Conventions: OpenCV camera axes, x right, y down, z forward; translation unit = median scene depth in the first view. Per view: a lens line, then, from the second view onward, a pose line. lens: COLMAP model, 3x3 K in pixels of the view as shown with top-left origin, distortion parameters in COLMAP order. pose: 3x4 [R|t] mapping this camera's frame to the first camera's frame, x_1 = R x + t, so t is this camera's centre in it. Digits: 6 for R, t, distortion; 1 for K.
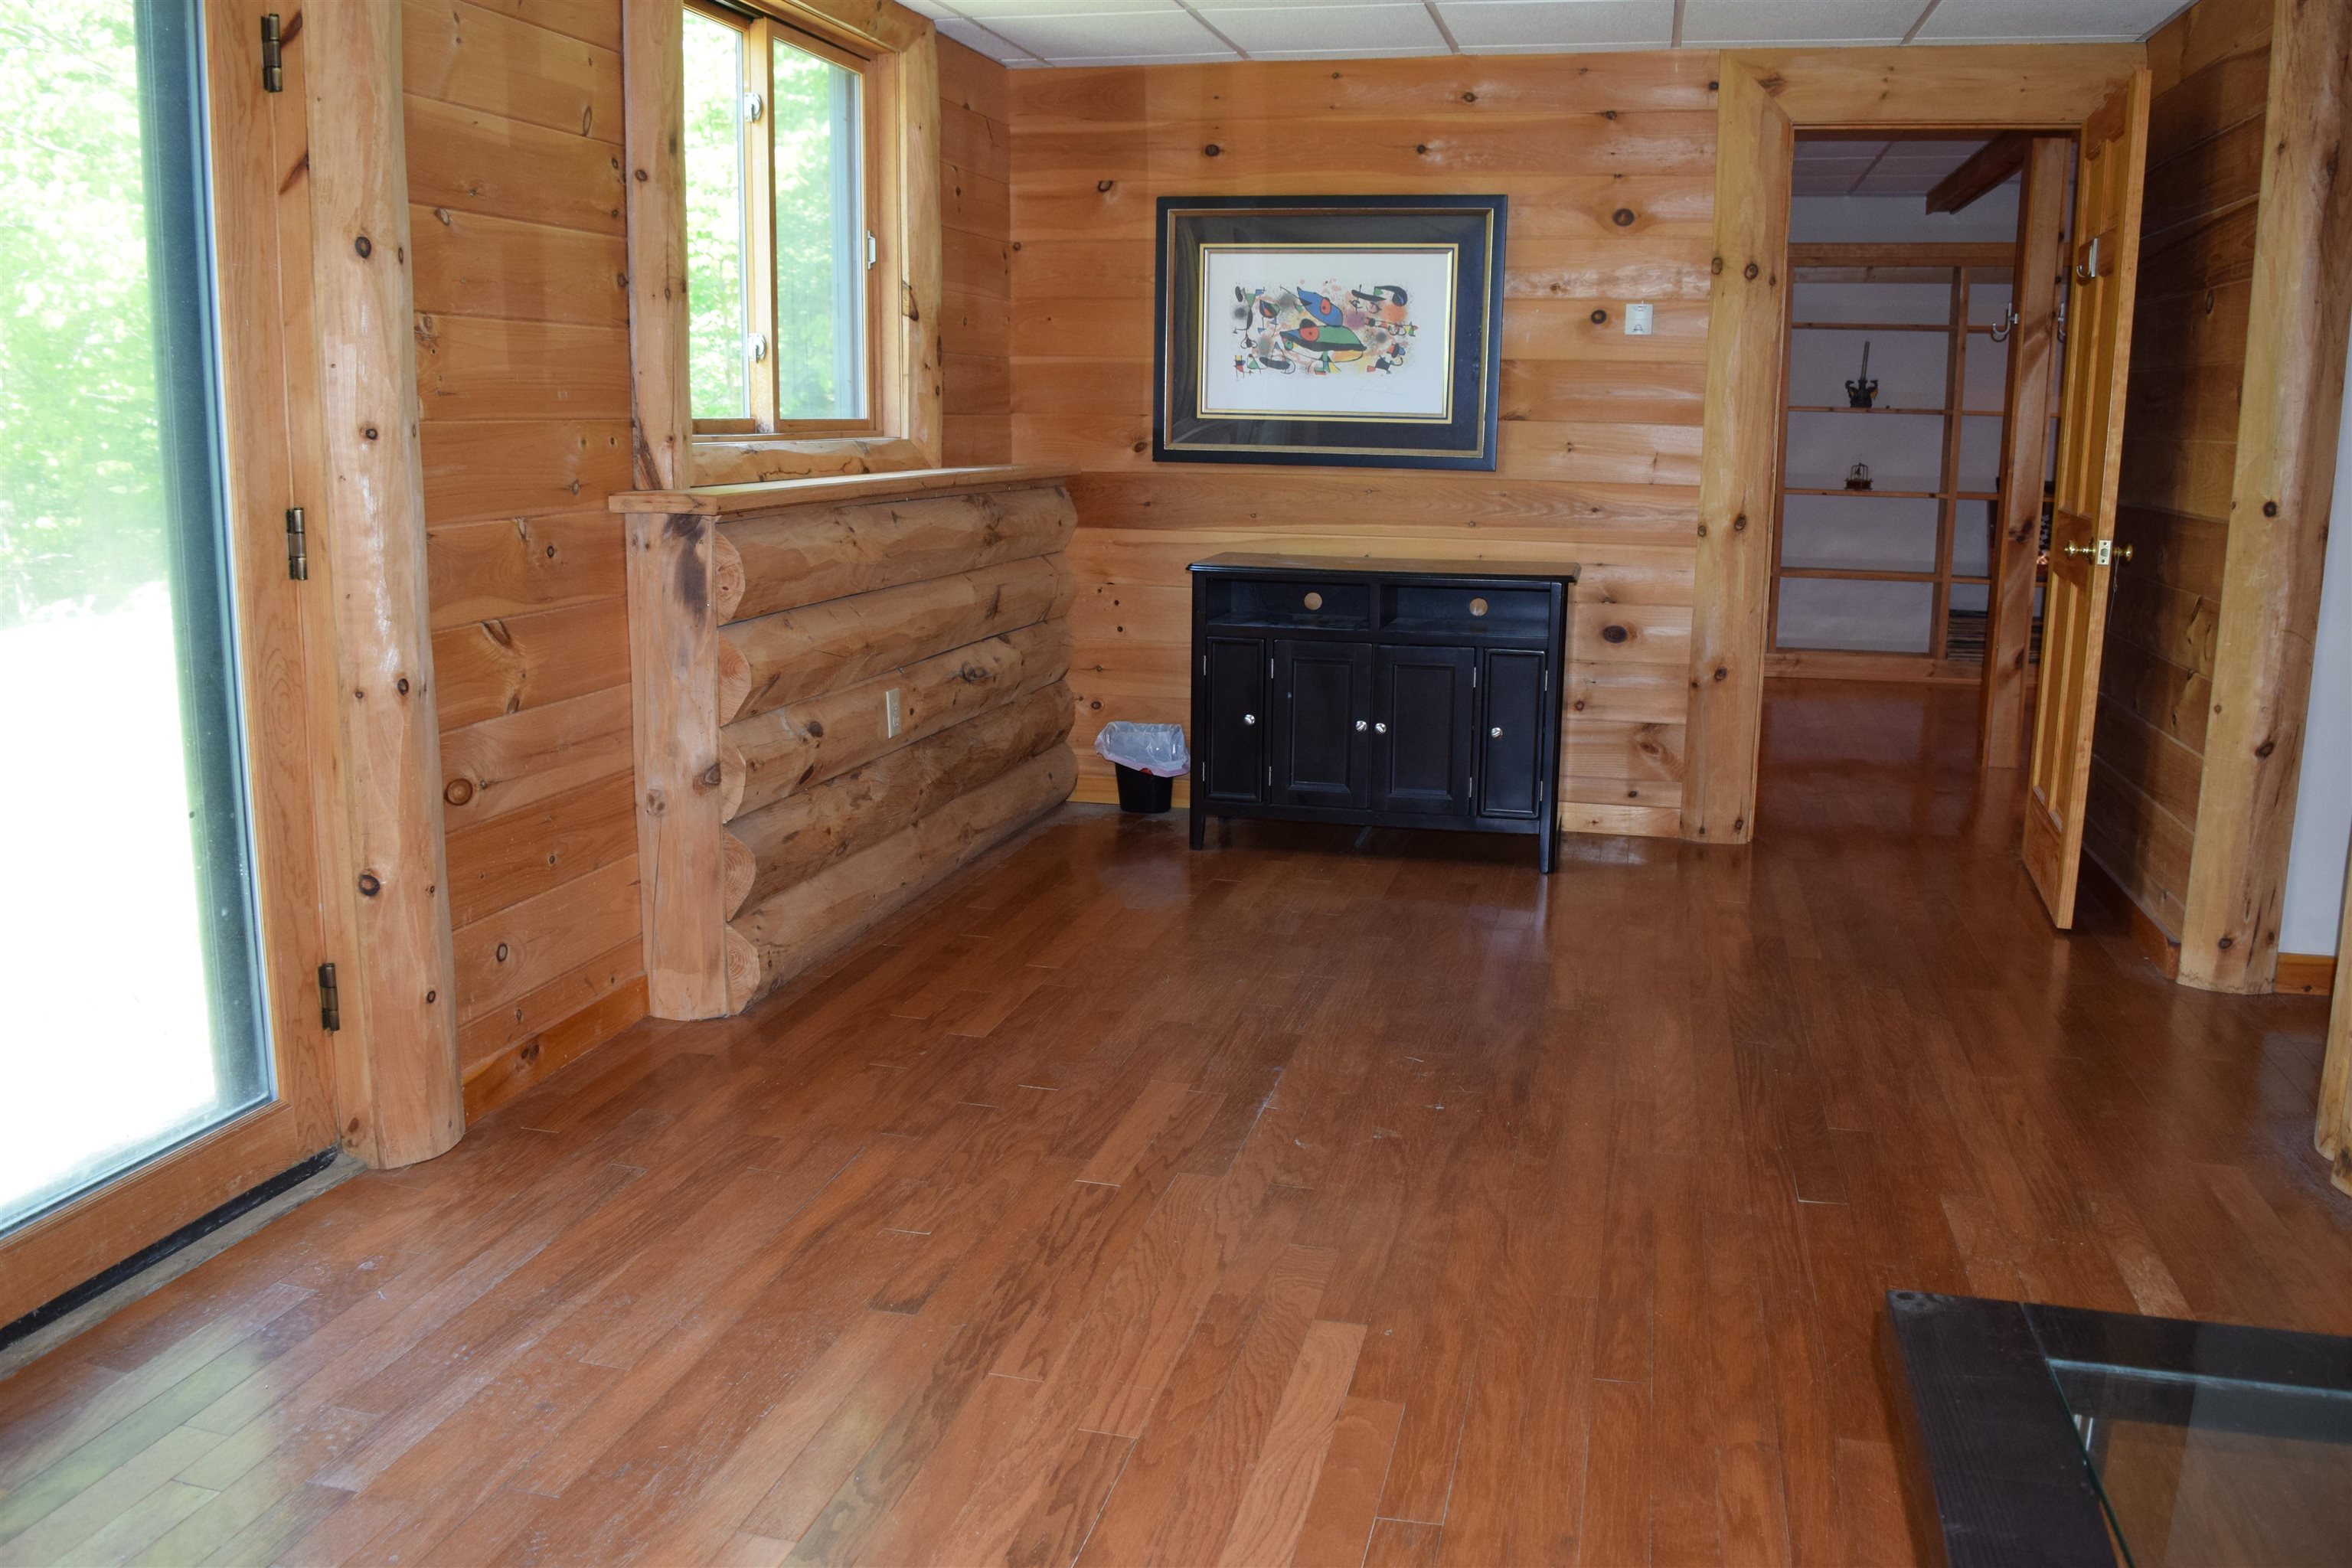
lens RADIAL K [[1842.6, 0, 1173.3], [0, 1842.6, 770.7], [0, 0, 1]] dist [-0.091814, 0.016854]
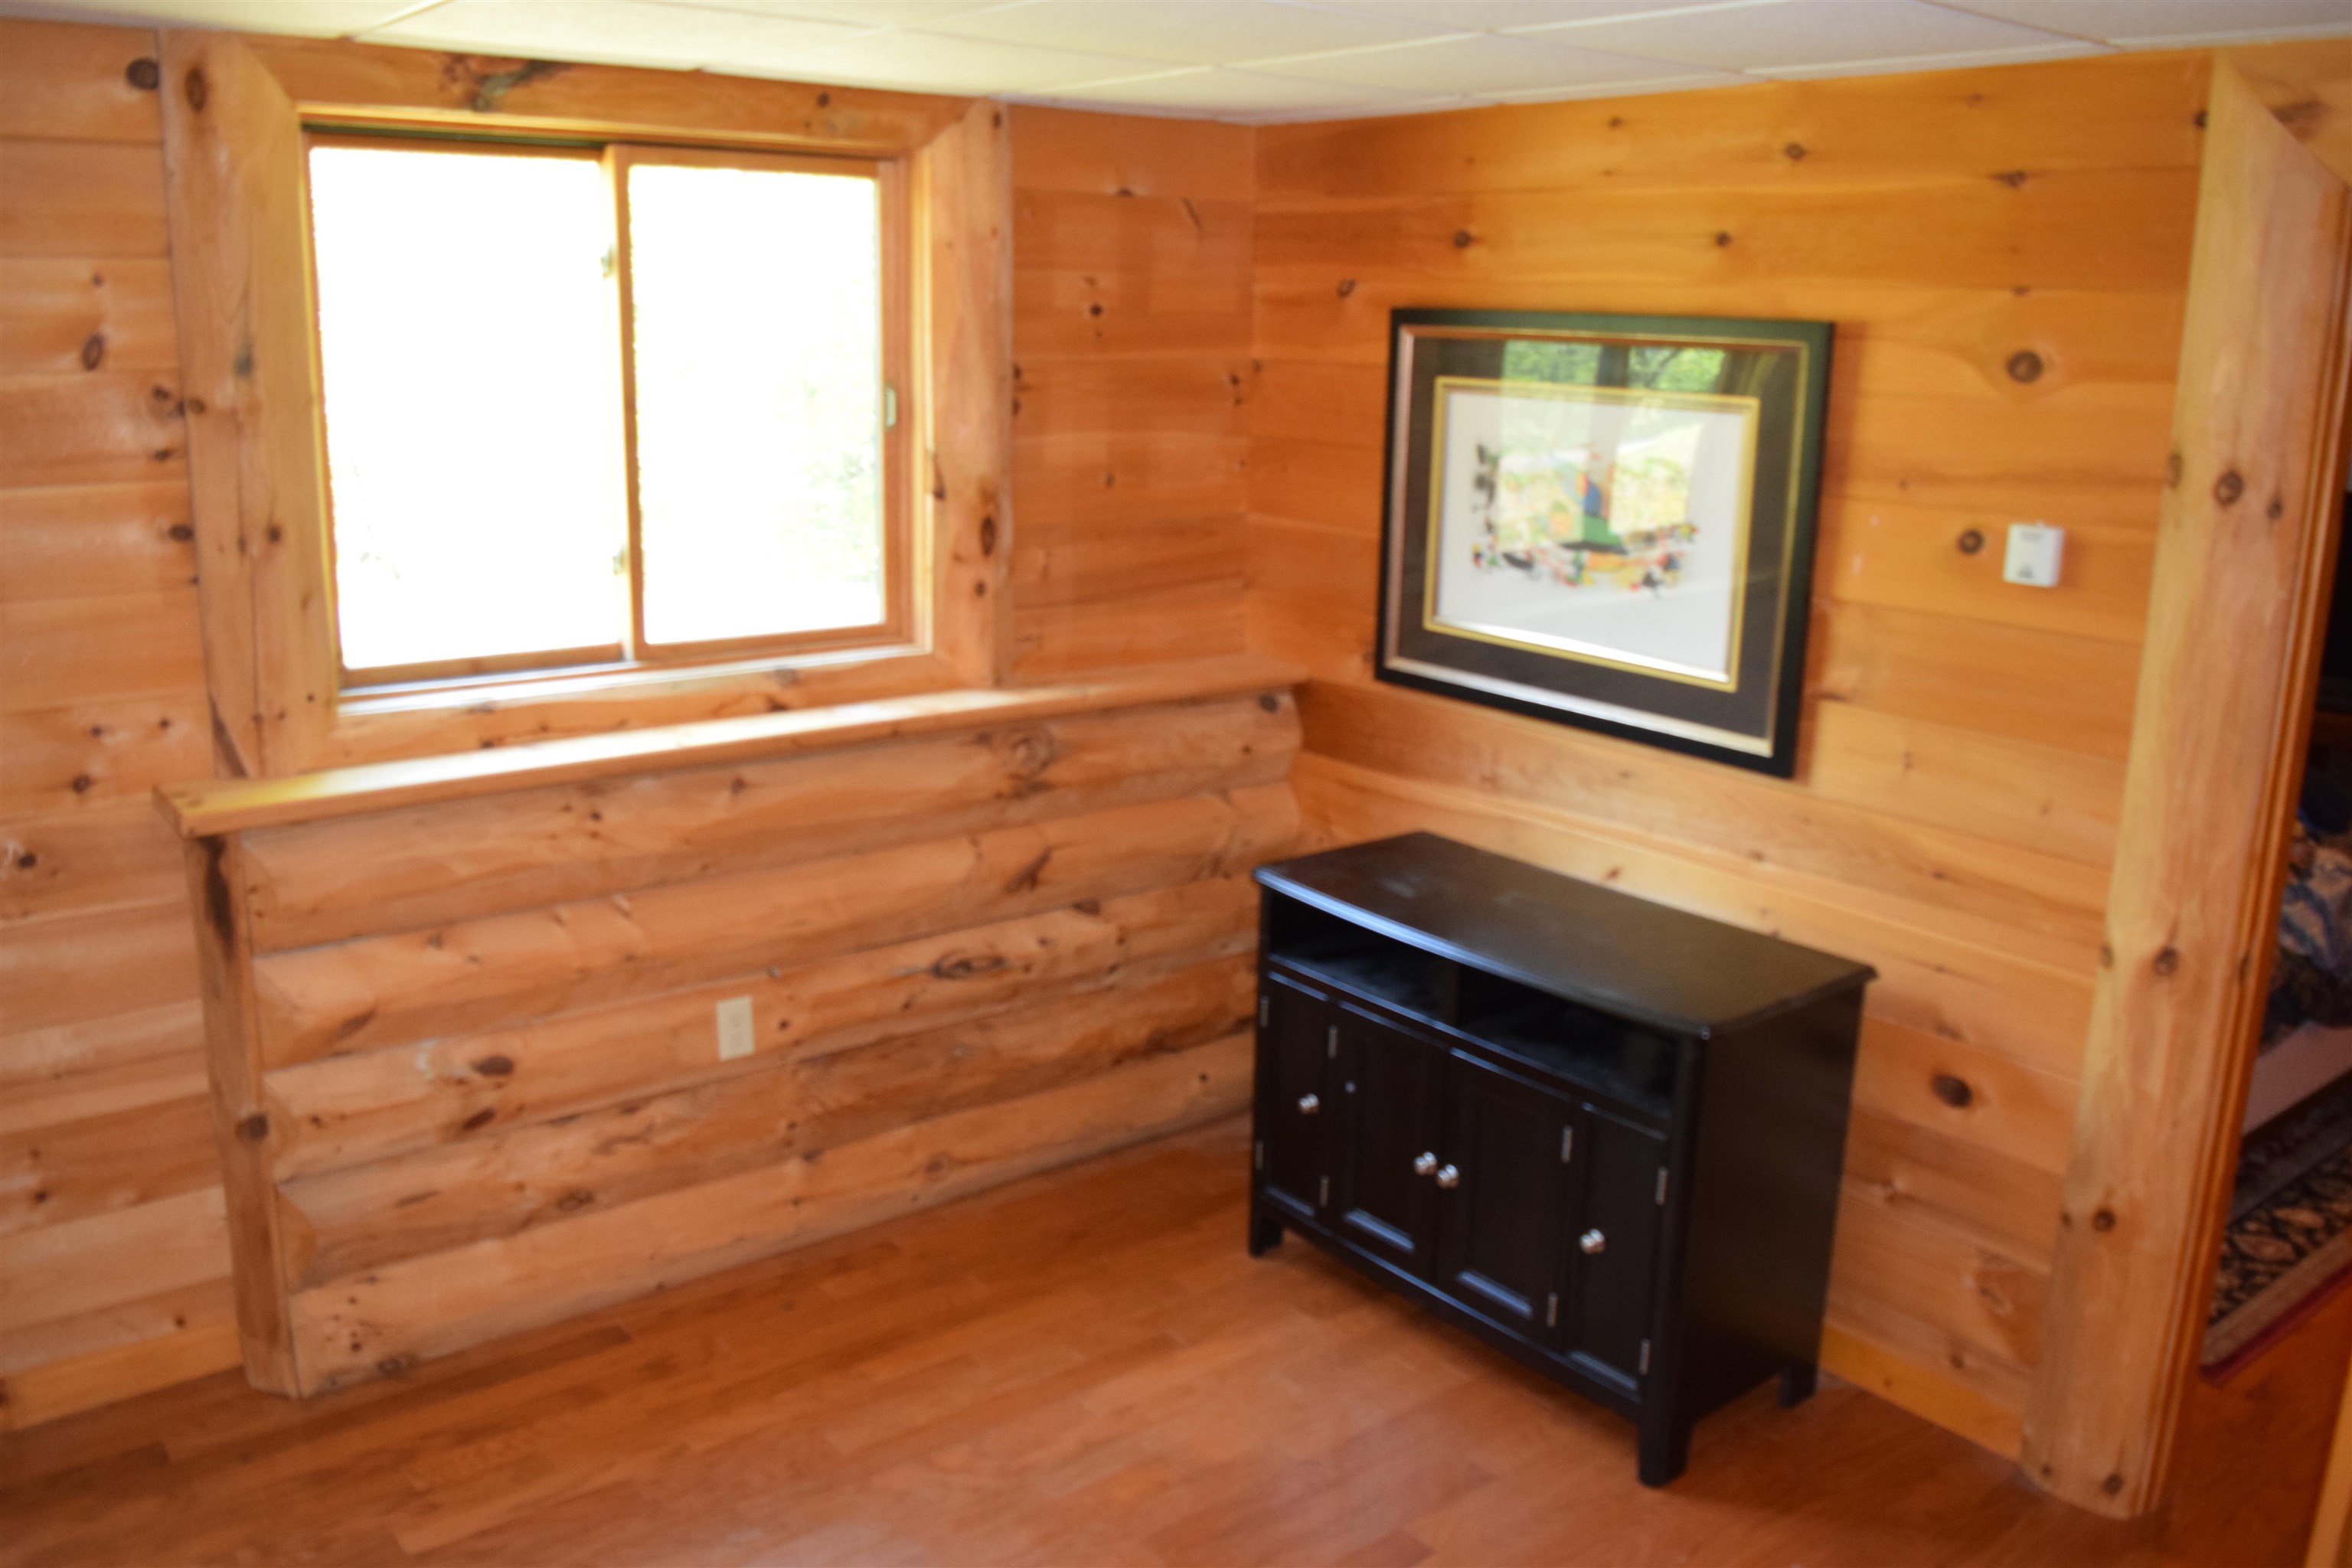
lens RADIAL K [[1842.6, 0, 1173.3], [0, 1842.6, 770.7], [0, 0, 1]] dist [-0.091814, 0.016854]
pose [[0.796944, 0.147978, -0.585647, 0.394027], [-0.127528, 0.988894, 0.076330, -0.201578], [0.590438, 0.013856, 0.806964, 0.434161]]
